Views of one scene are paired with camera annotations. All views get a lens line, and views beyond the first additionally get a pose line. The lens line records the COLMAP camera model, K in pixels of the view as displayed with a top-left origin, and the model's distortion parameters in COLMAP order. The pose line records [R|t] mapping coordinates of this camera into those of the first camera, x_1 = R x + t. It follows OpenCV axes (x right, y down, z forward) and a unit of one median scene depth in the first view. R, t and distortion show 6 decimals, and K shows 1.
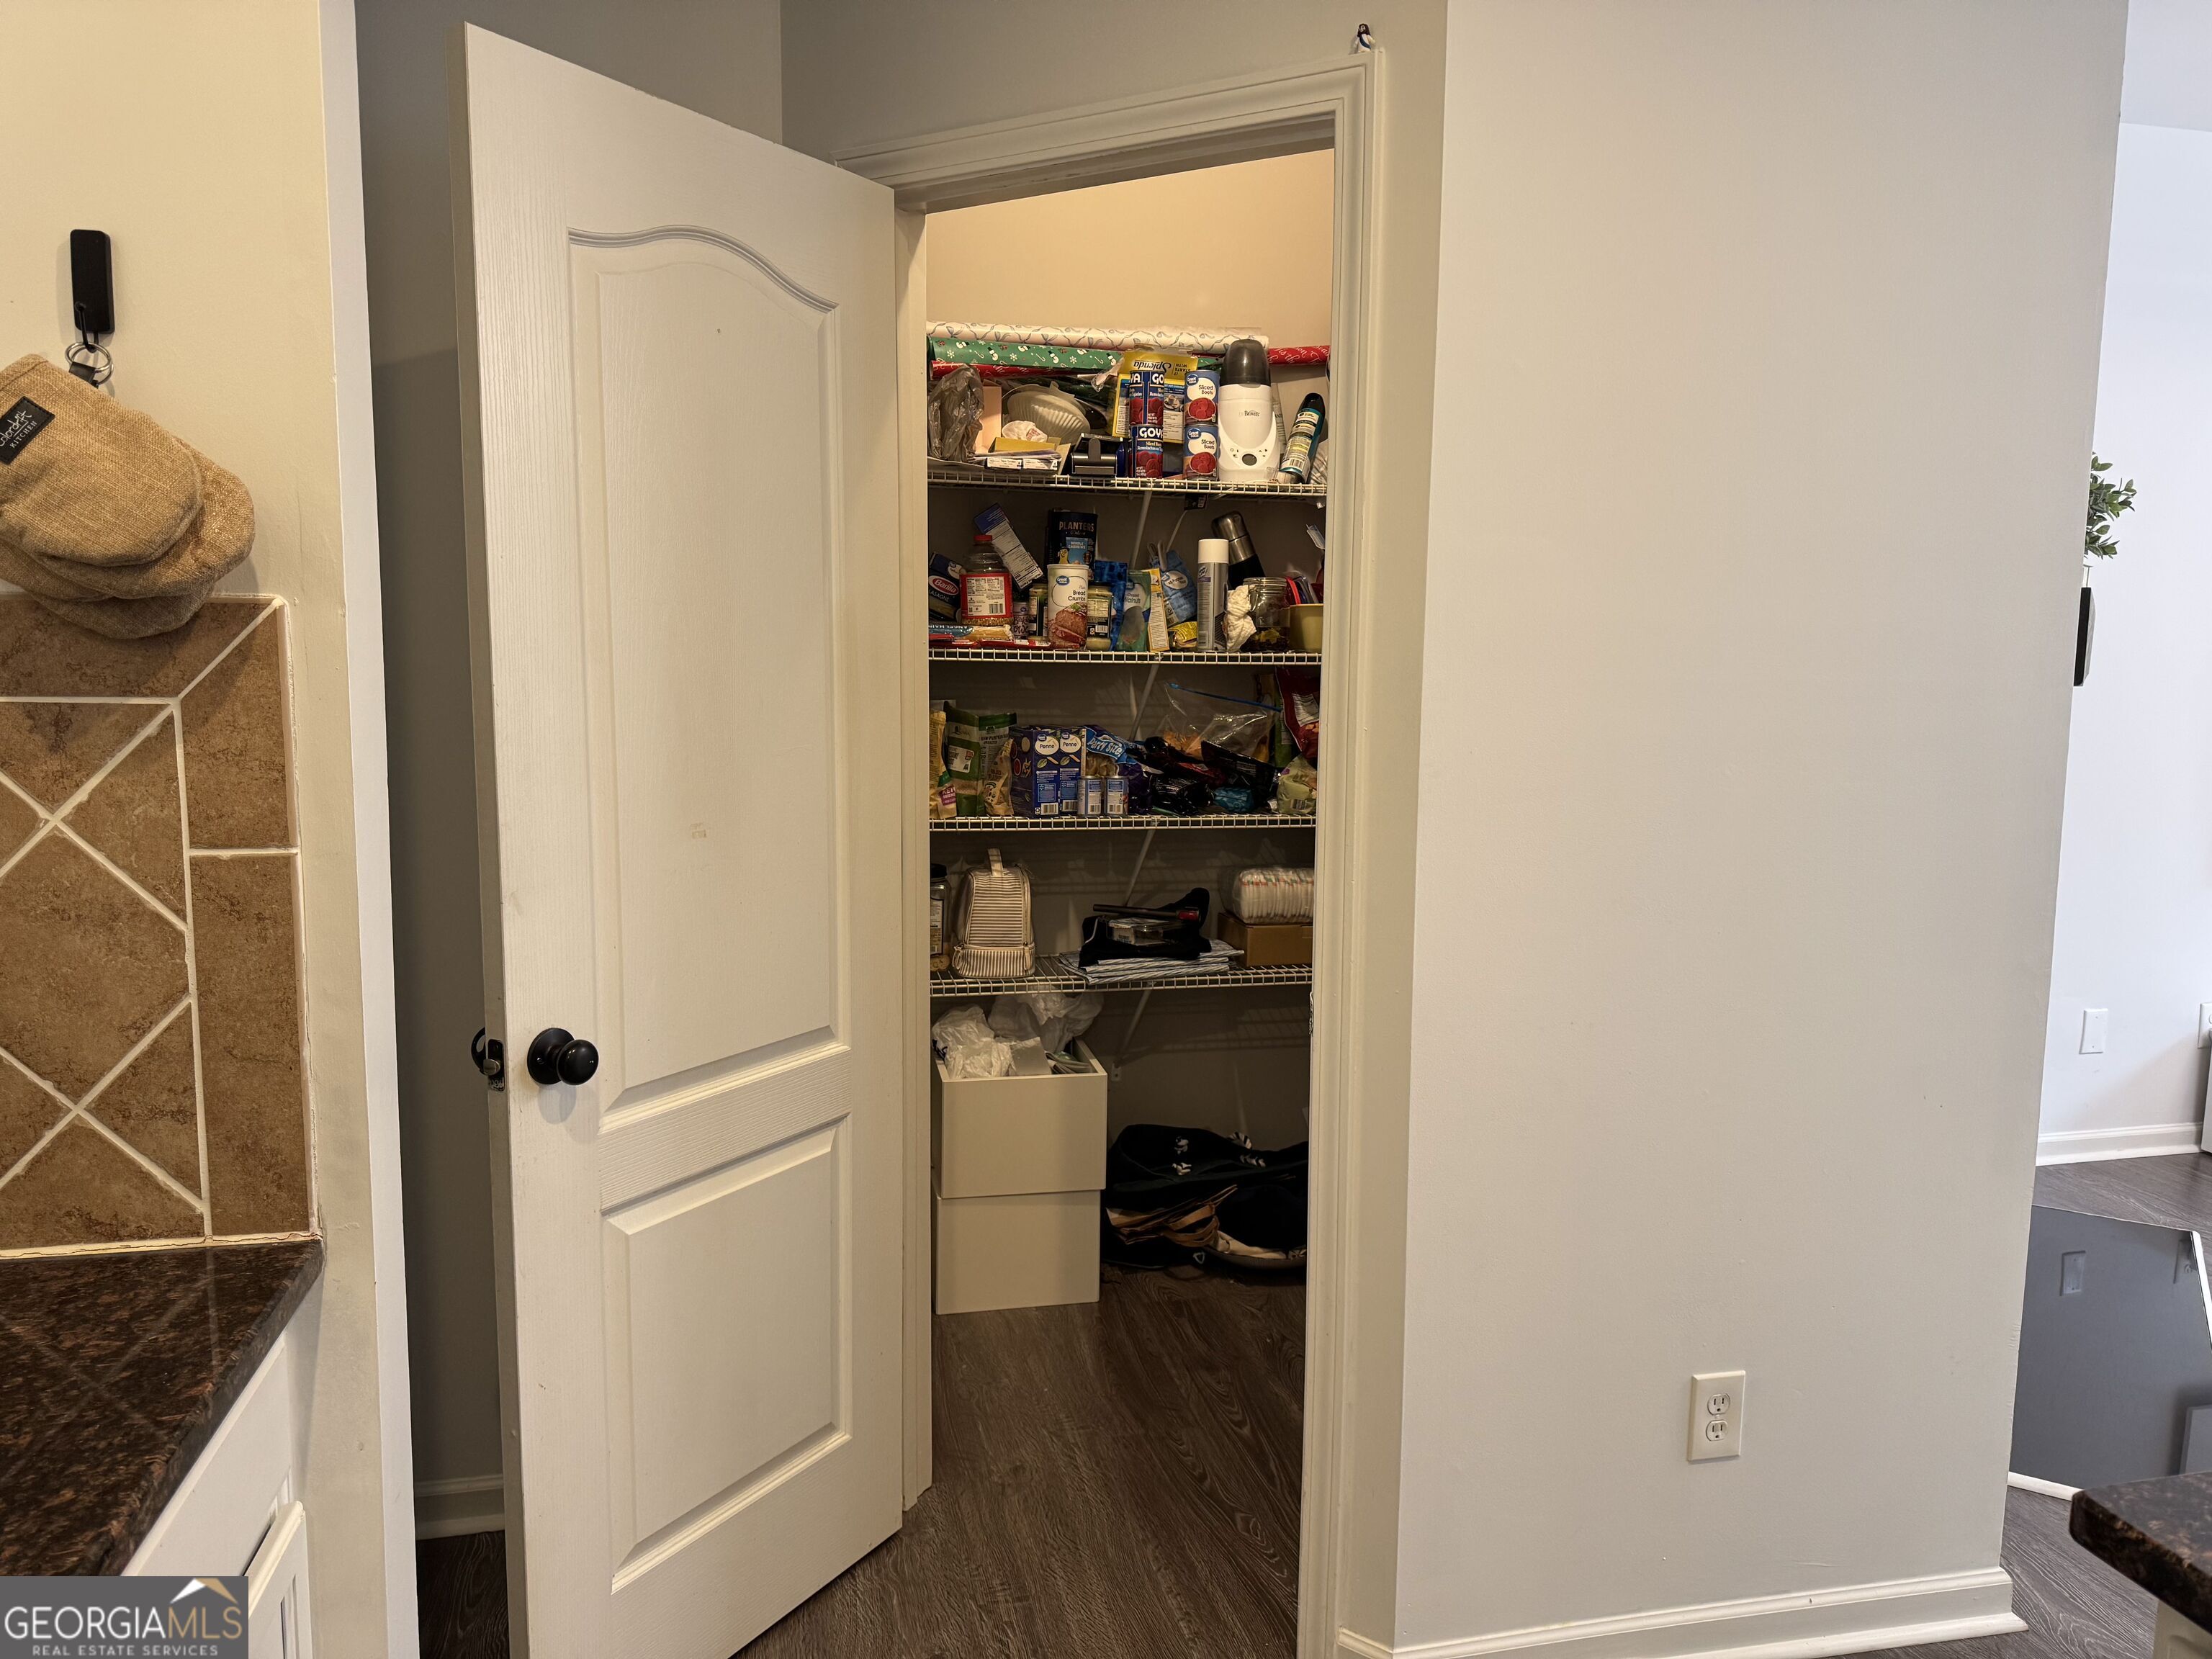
lens RADIAL K [[1576.7, 0, 1110.0], [0, 1576.7, 833.8], [0, 0, 1]] dist [0.010194, -0.008476]
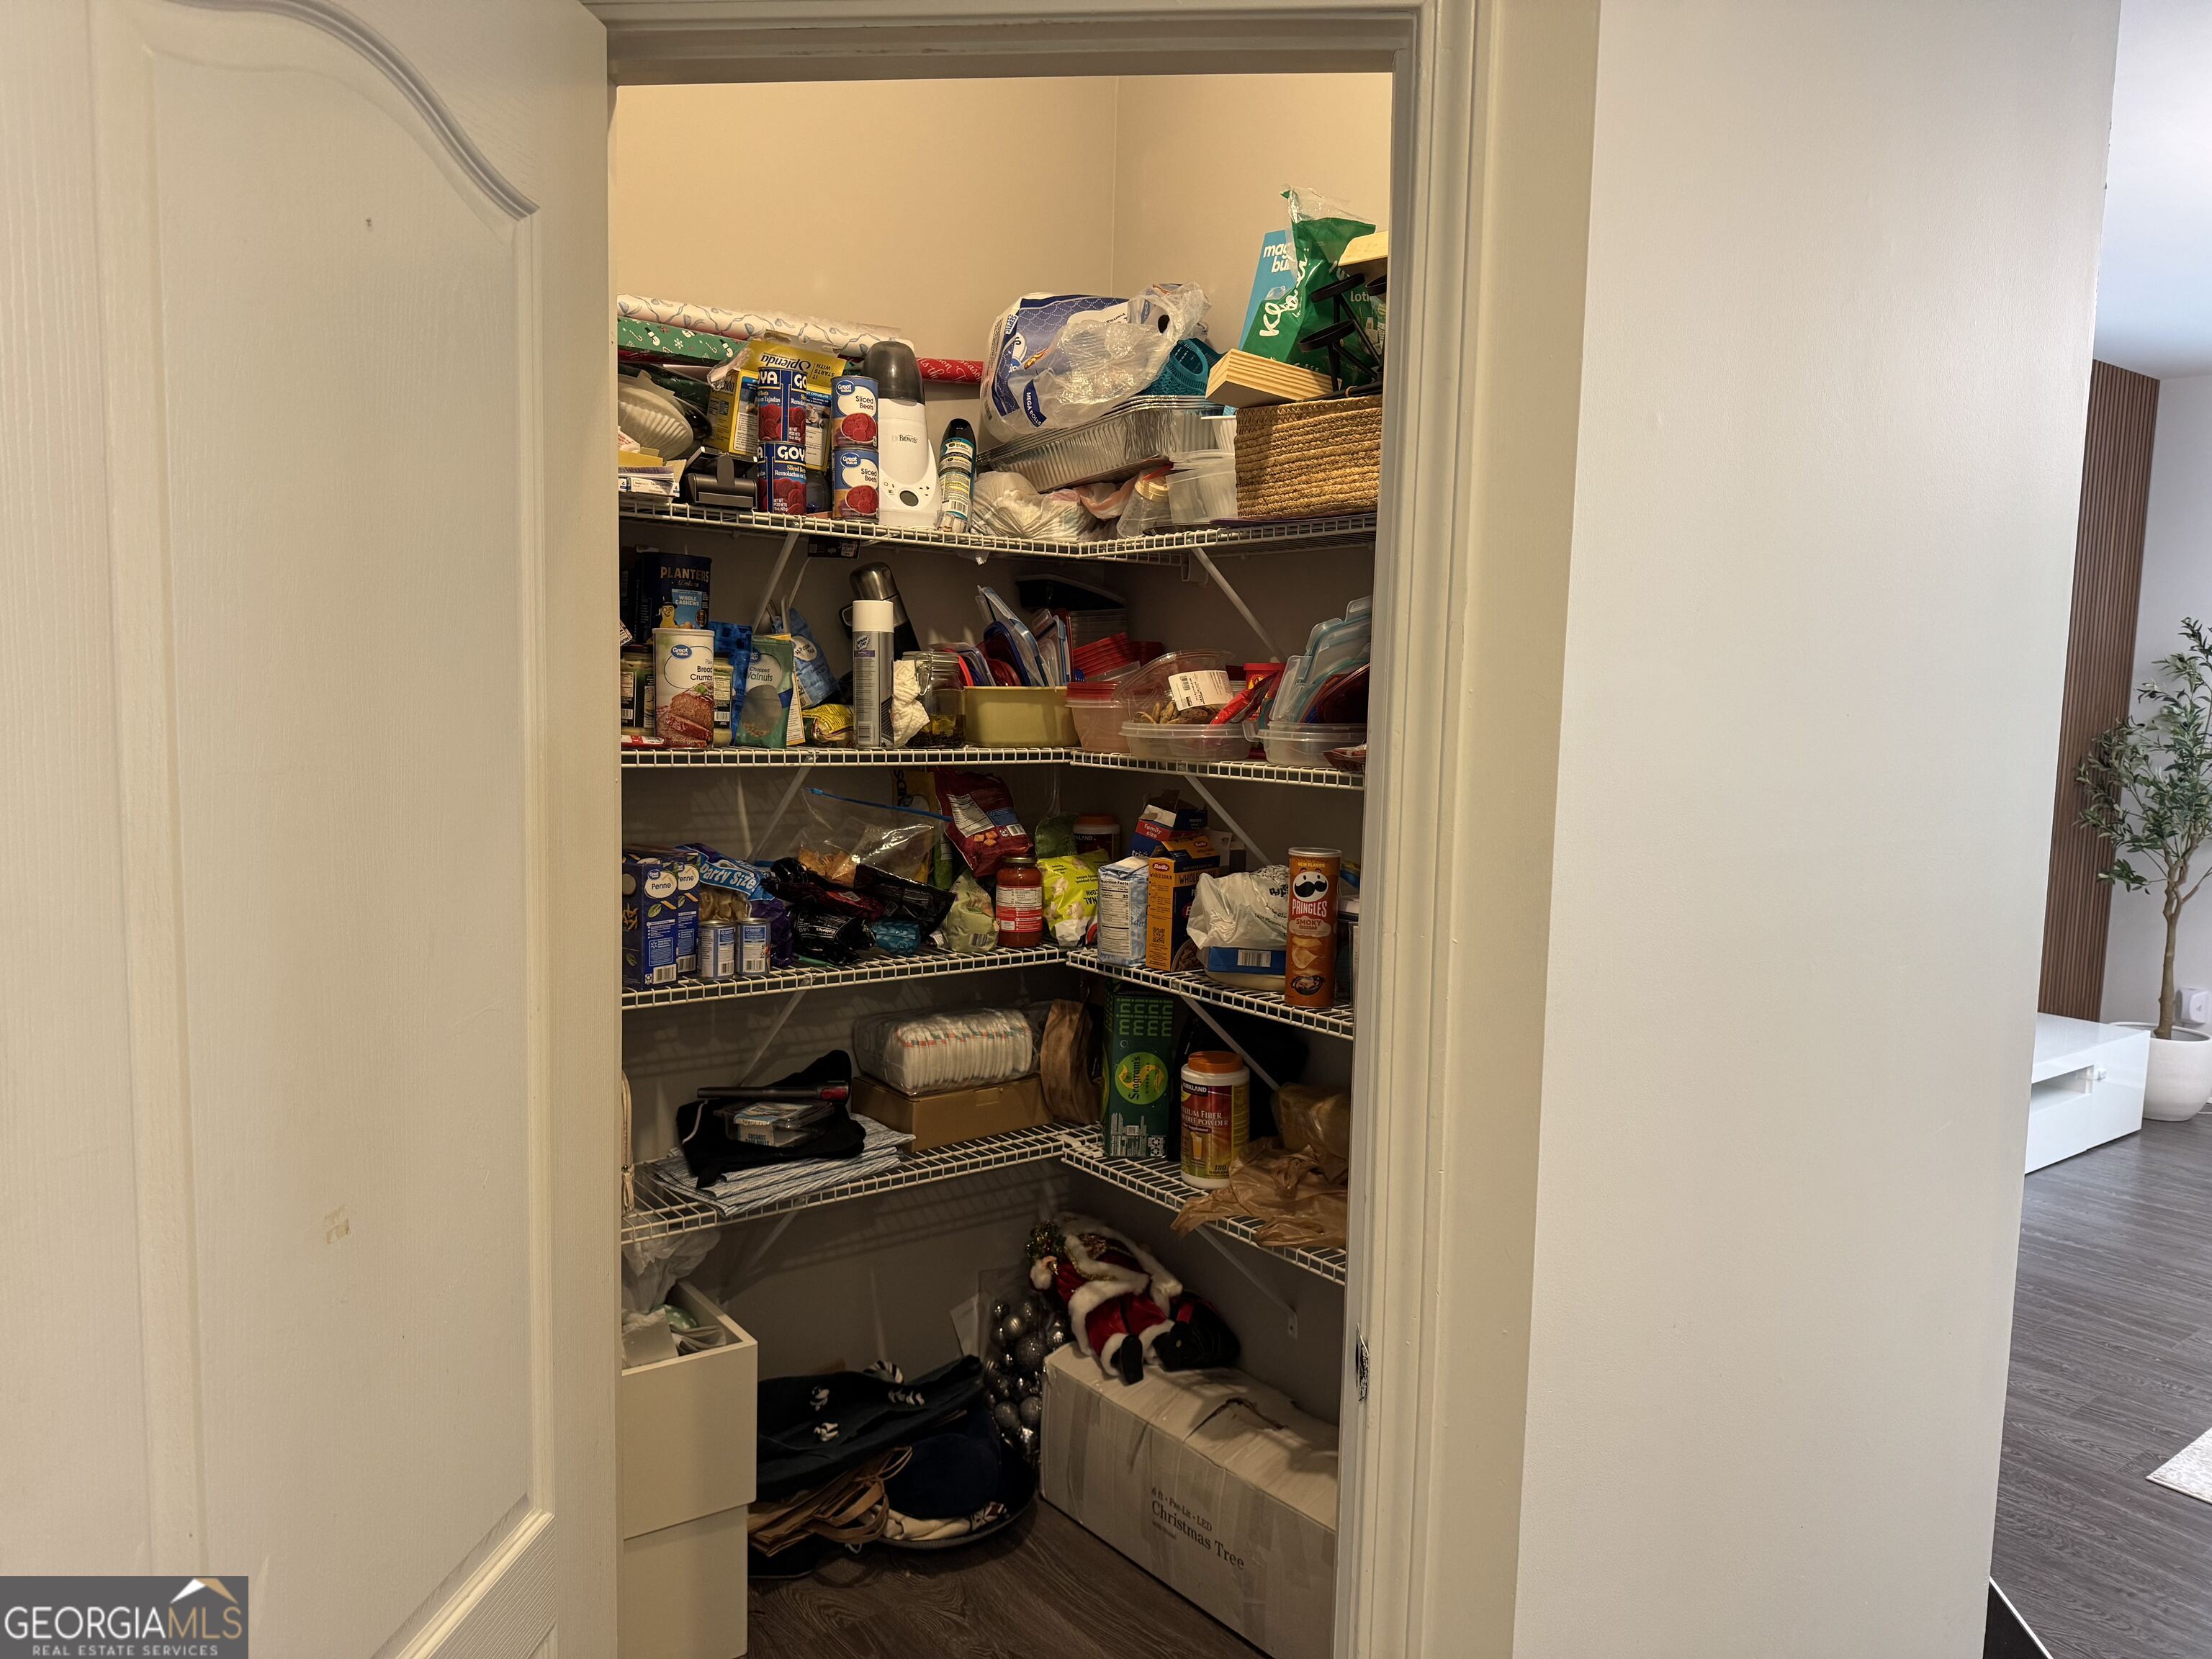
lens RADIAL K [[1583.5, 0, 1198.6], [0, 1583.5, 812.8], [0, 0, 1]] dist [0.128597, -0.347147]
pose [[0.897709, -0.018469, 0.440202, -0.133137], [0.031691, 0.999240, -0.022704, -0.061948], [-0.439448, 0.034332, 0.897612, 0.245111]]
